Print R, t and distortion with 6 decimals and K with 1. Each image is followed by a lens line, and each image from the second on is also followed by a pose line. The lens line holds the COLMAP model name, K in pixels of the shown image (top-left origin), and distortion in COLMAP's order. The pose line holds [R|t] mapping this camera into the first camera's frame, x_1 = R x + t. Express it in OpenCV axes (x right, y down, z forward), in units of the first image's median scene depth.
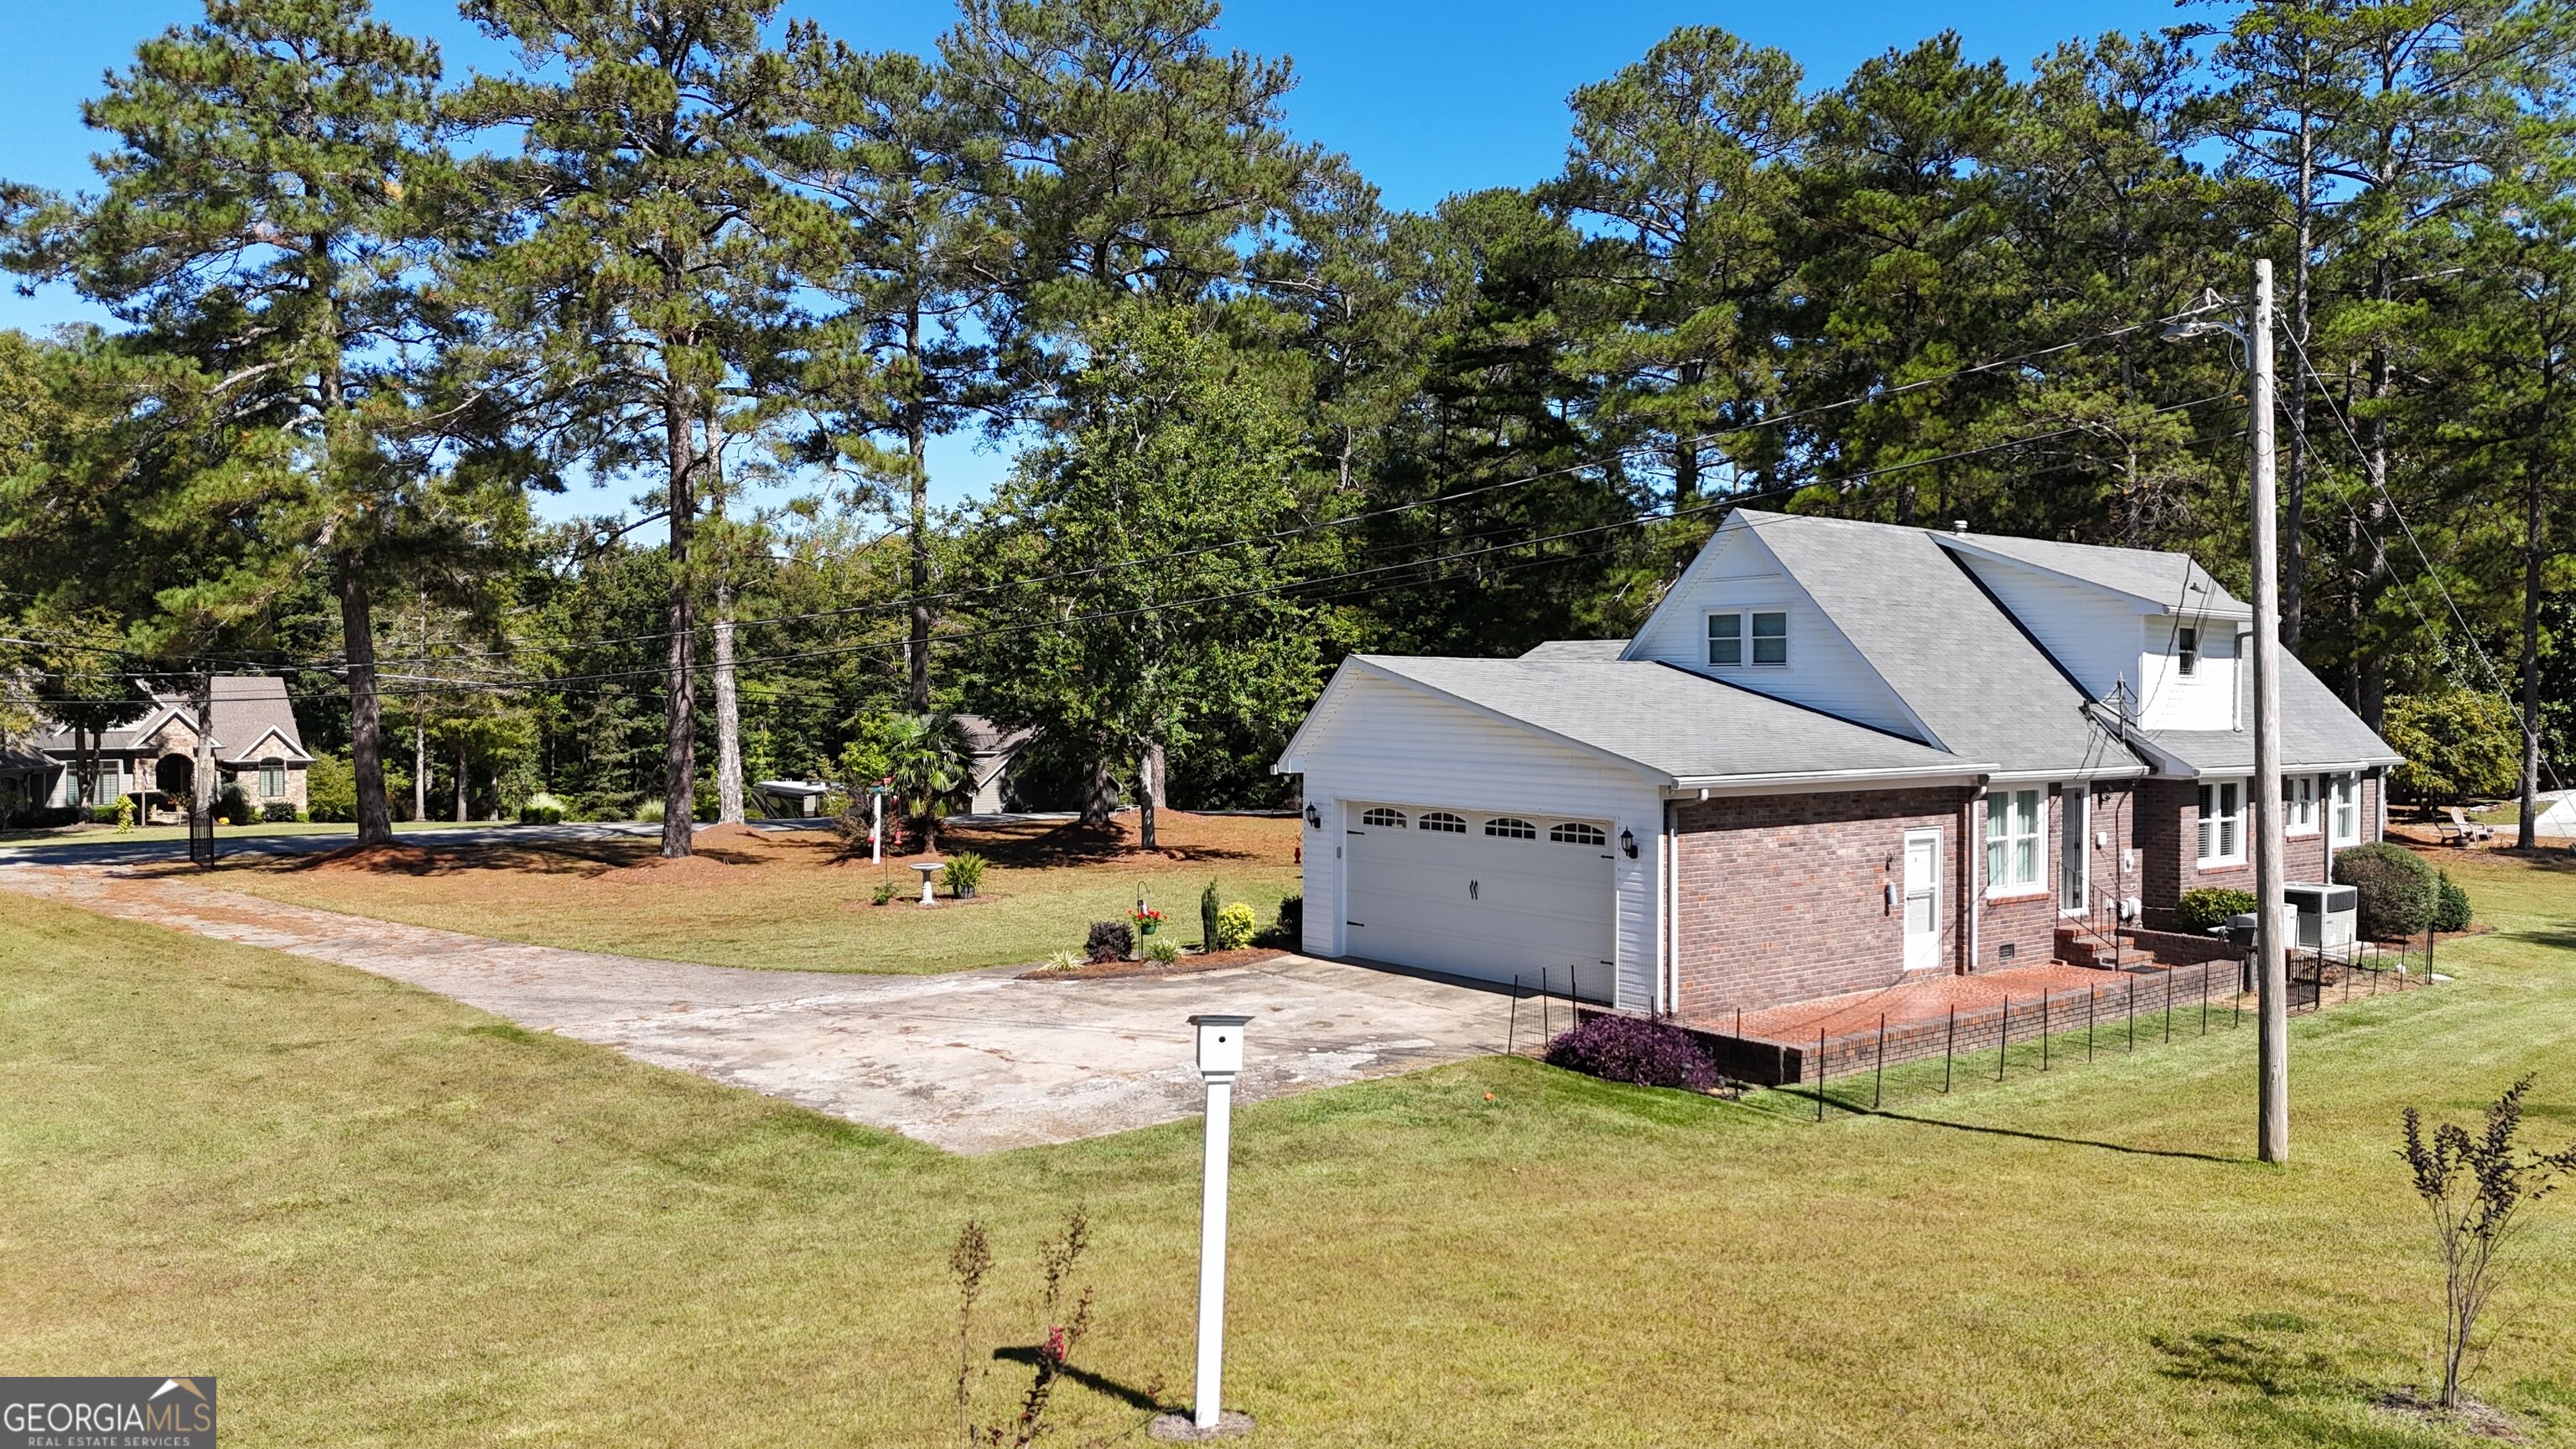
lens RADIAL K [[1852.8, 0, 1274.9], [0, 1852.8, 730.9], [0, 0, 1]] dist [0.085487, -0.087860]
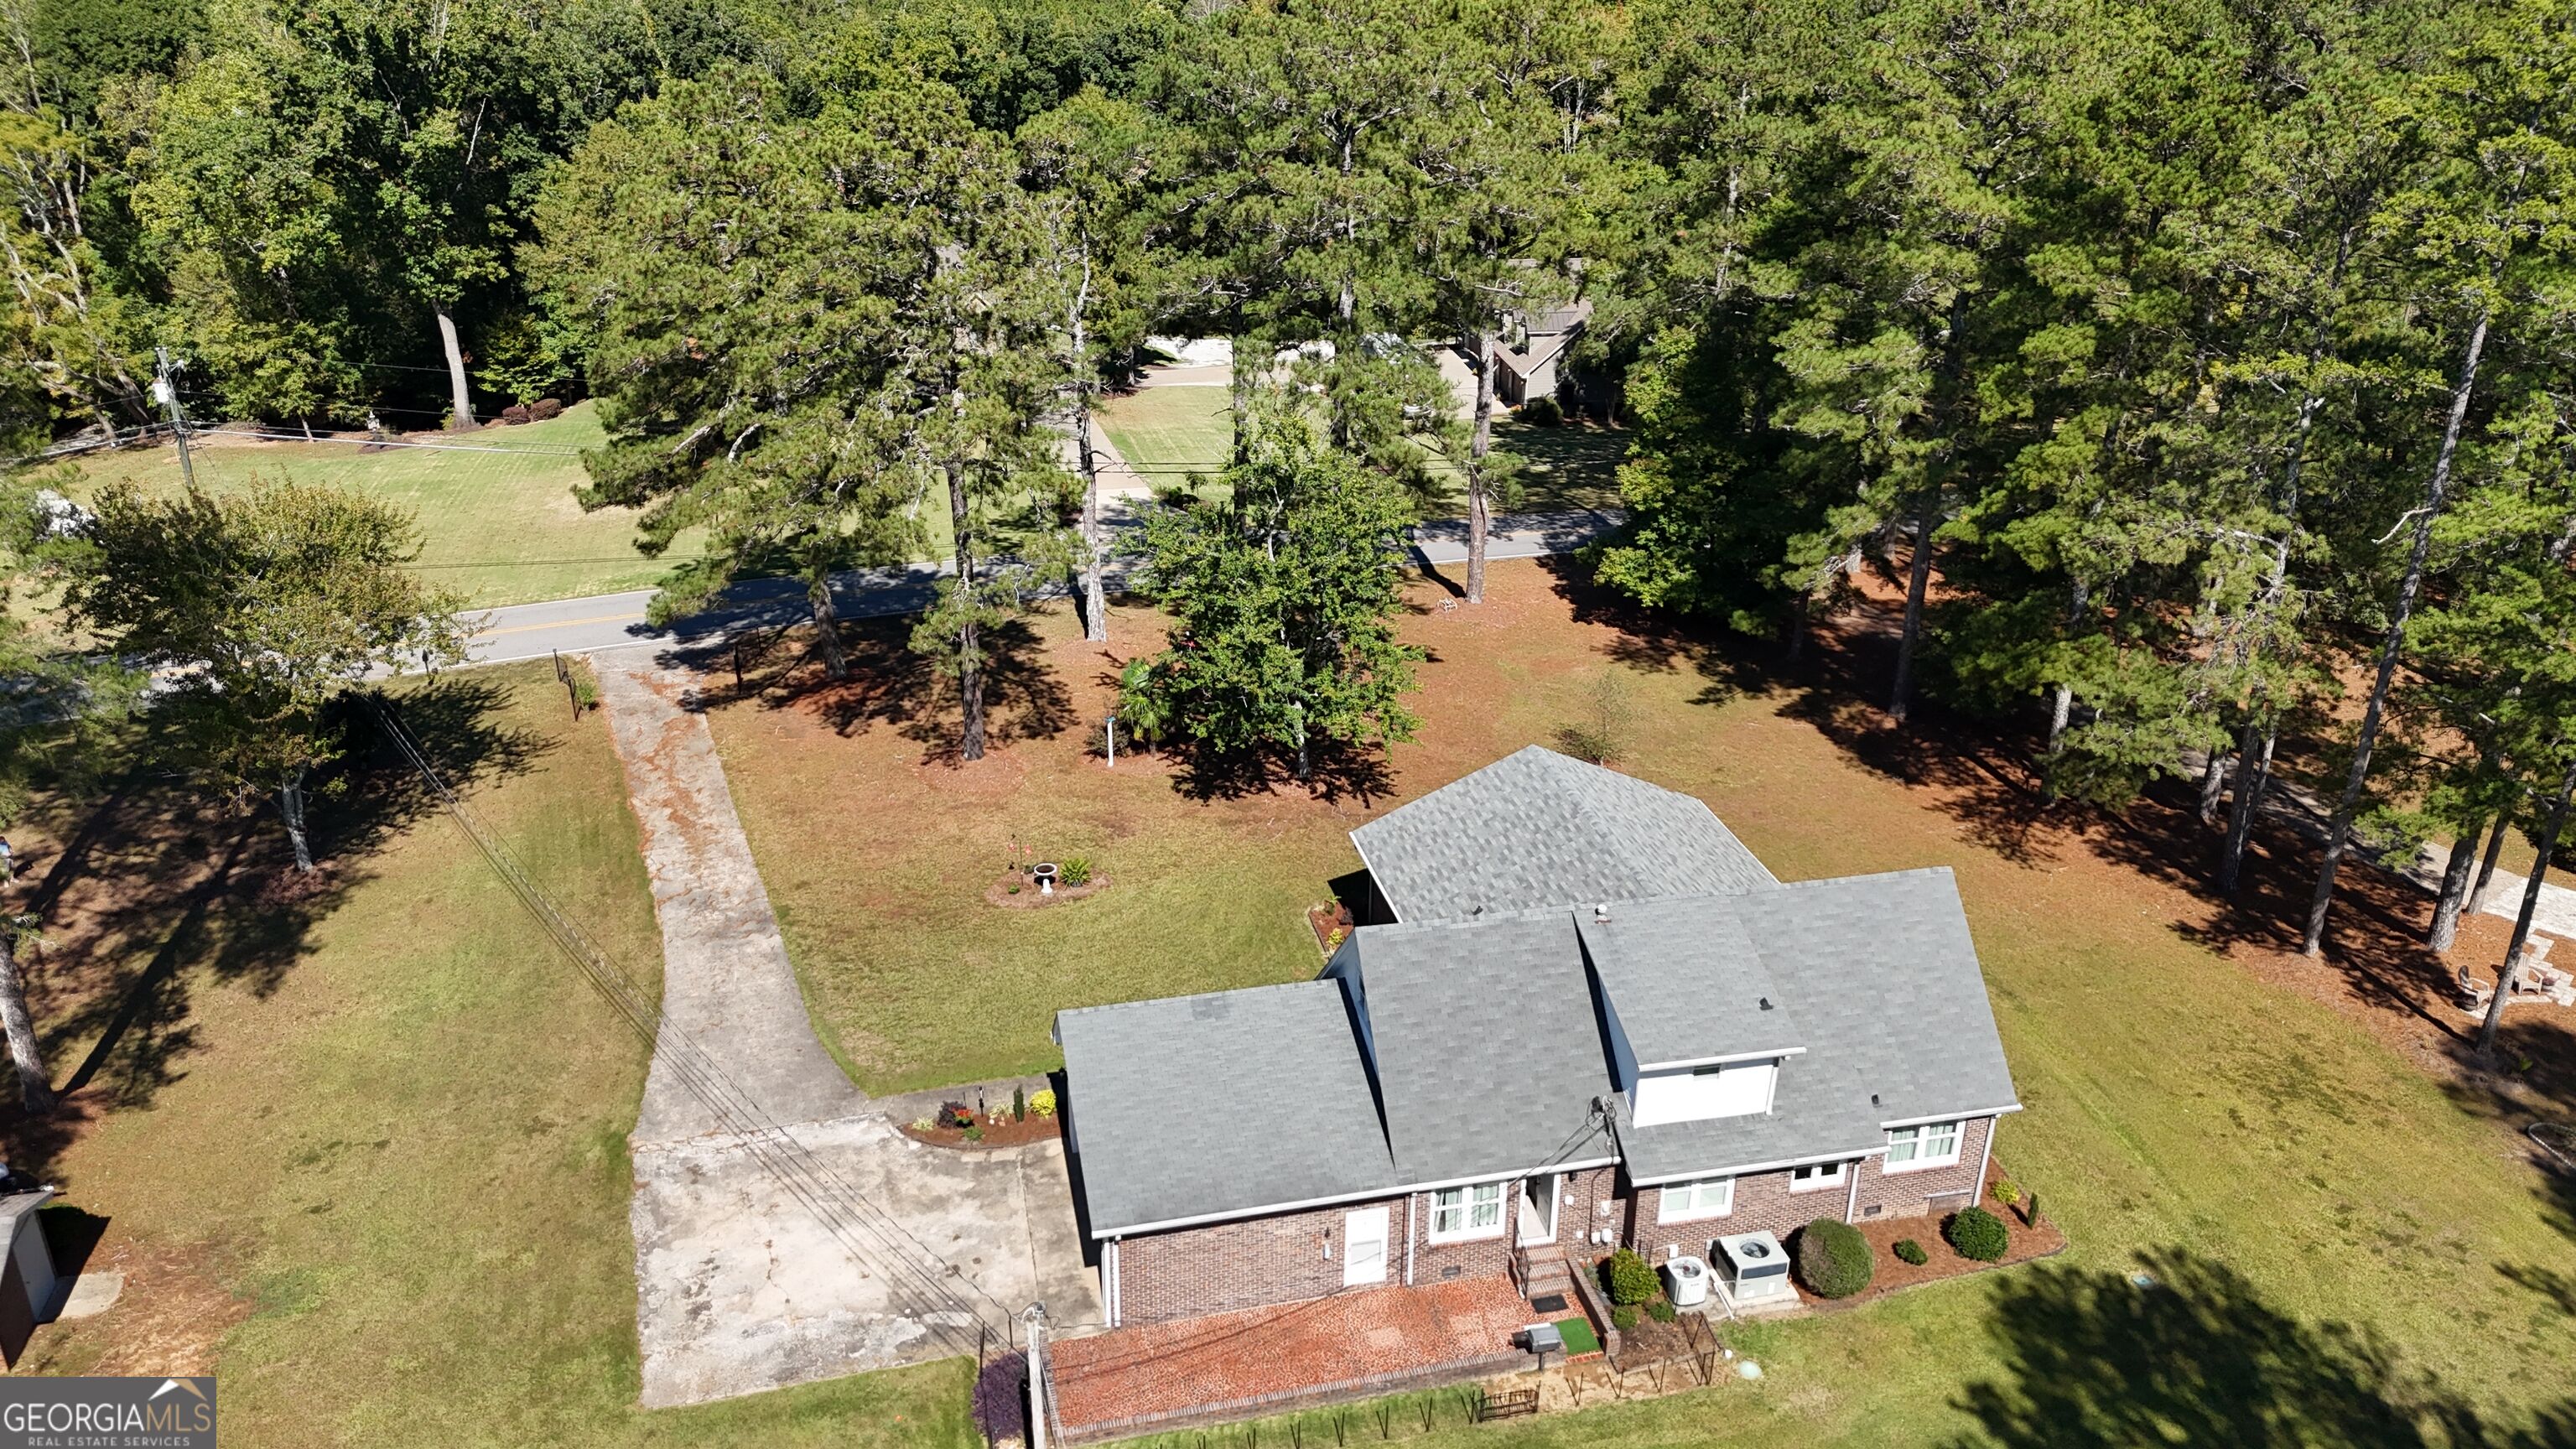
lens RADIAL K [[1845.9, 0, 1288.0], [0, 1845.9, 724.5], [0, 0, 1]] dist [0.075858, -0.085673]
pose [[0.896737, 0.187387, -0.400935, 0.729571], [-0.015478, 0.918662, 0.394742, -0.806920], [0.442293, -0.347774, 0.826699, -0.126648]]
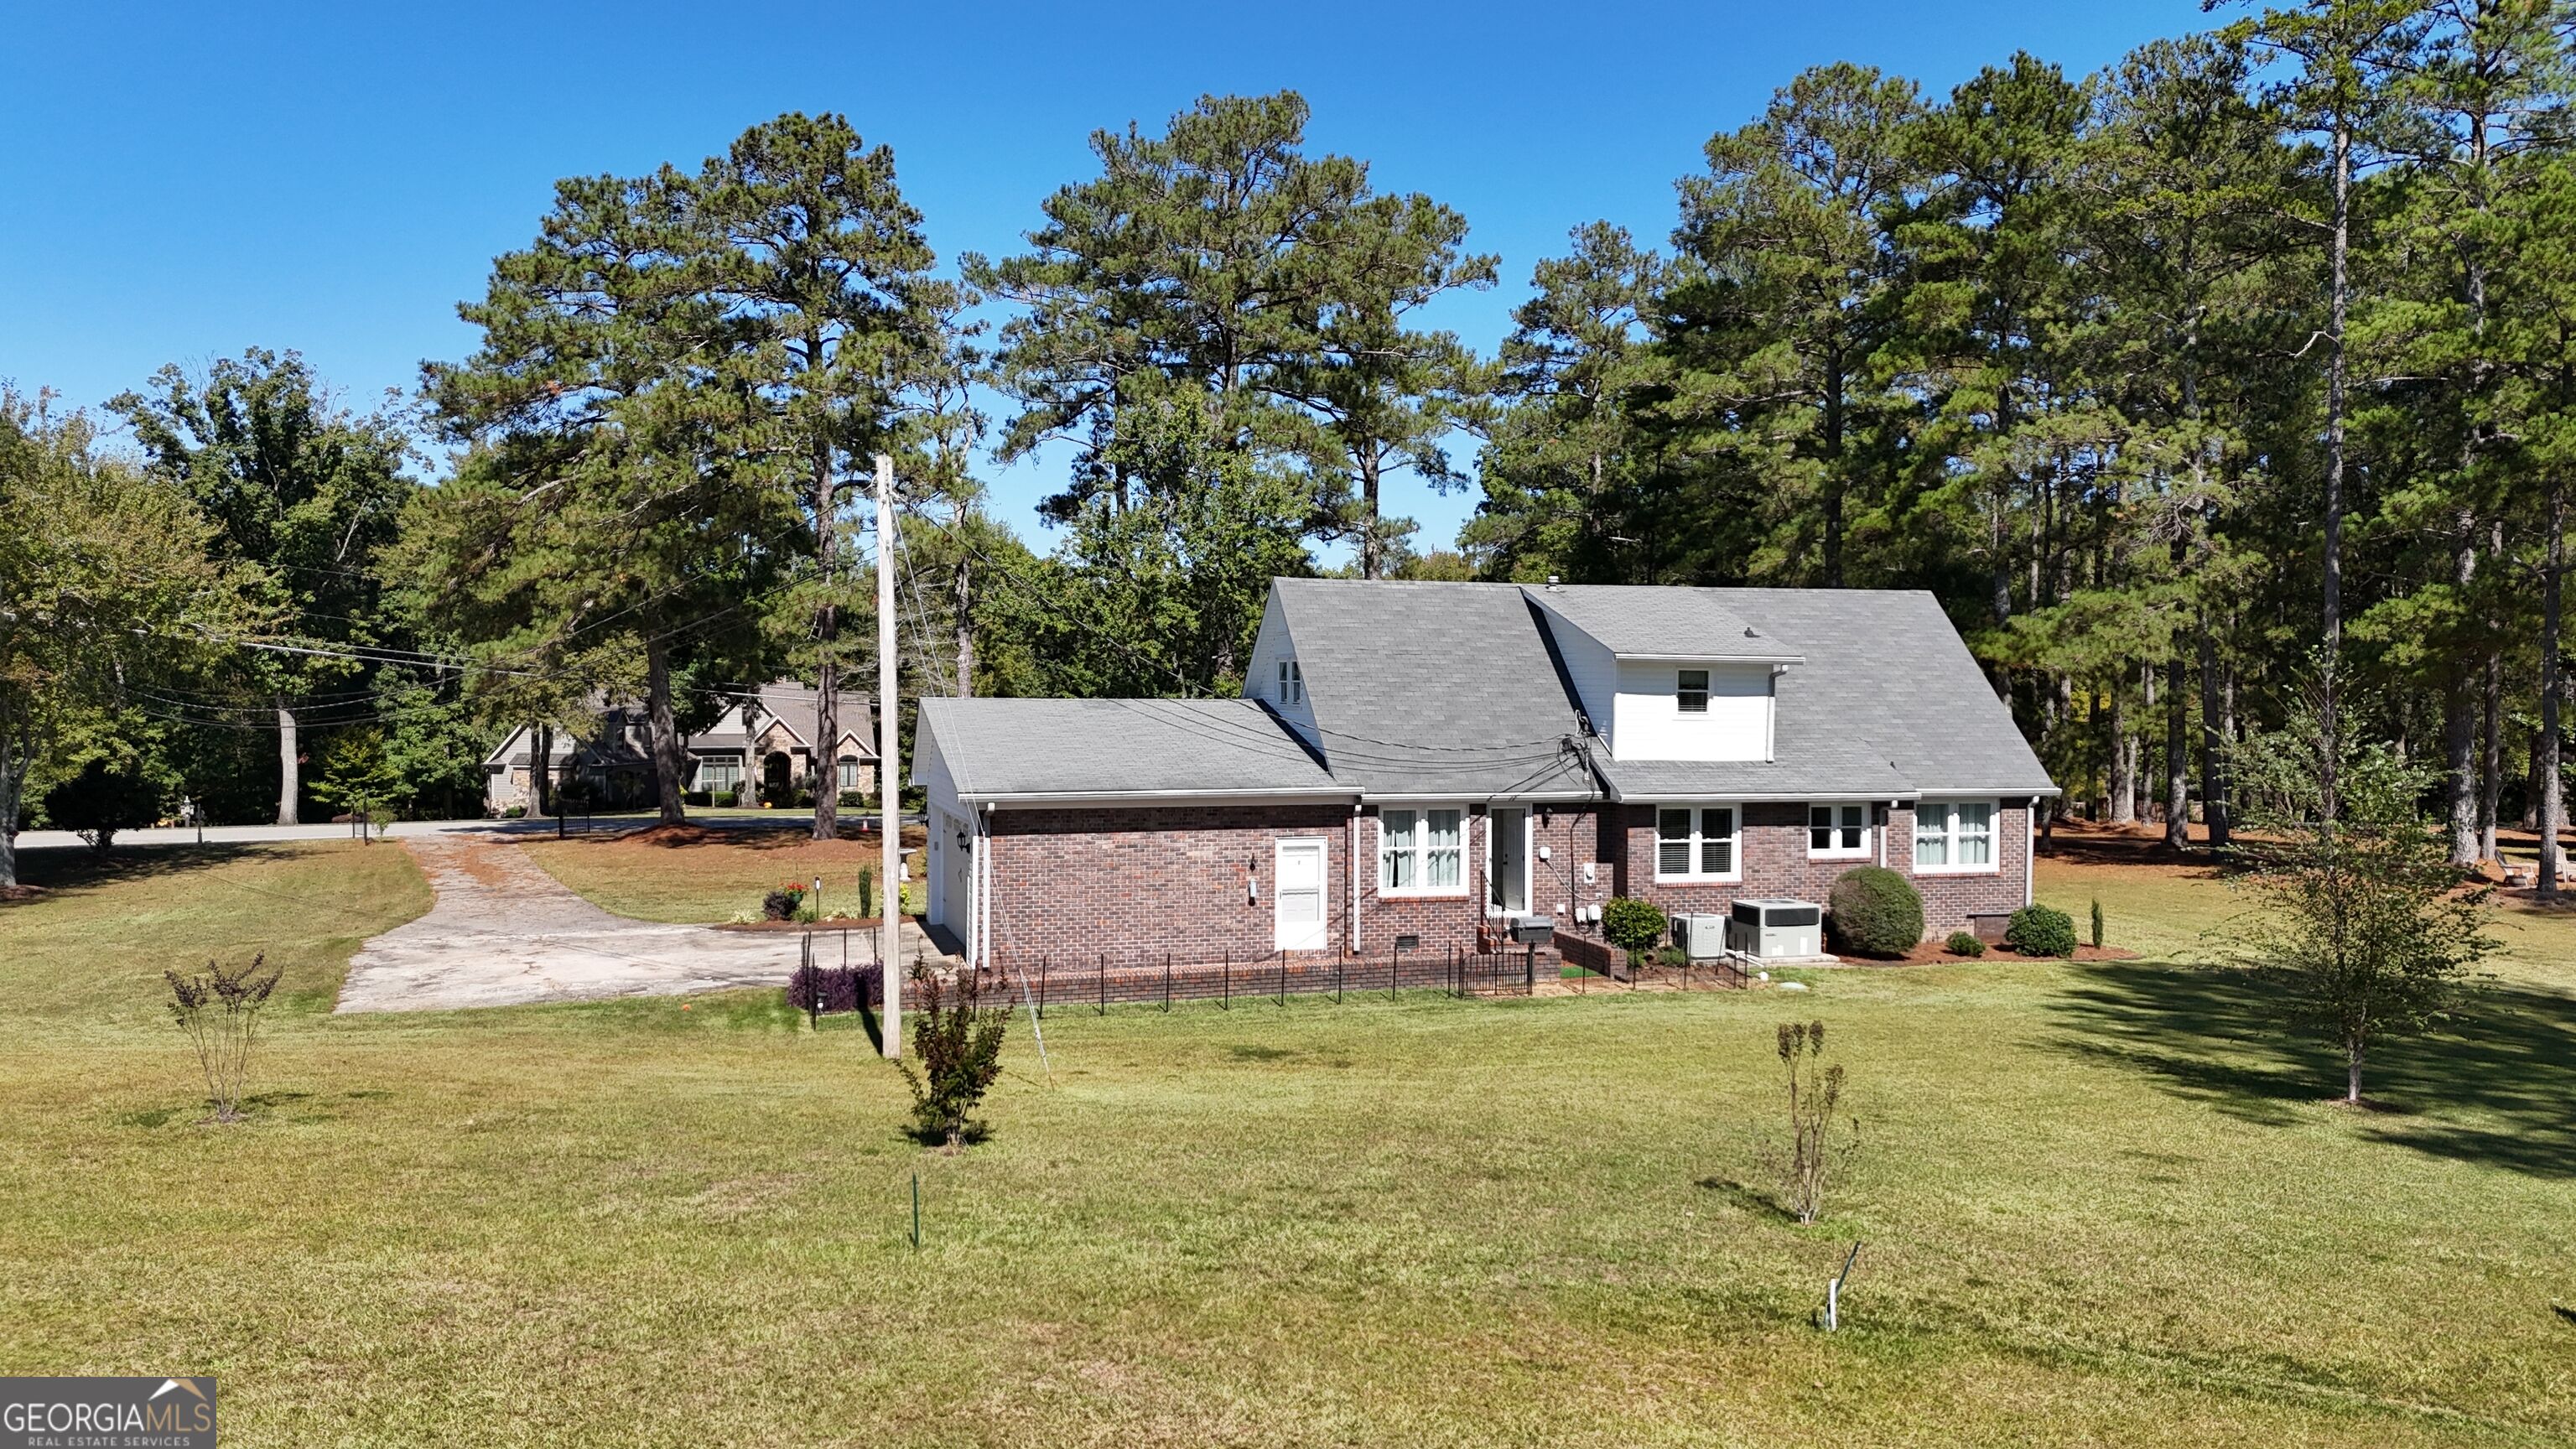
lens RADIAL K [[1852.8, 0, 1274.9], [0, 1852.8, 730.9], [0, 0, 1]] dist [0.085487, -0.087860]
pose [[0.924239, 0.006166, -0.381765, 0.708545], [-0.006362, 0.999979, 0.000751, -0.017301], [0.381762, 0.001735, 0.924259, -0.122761]]
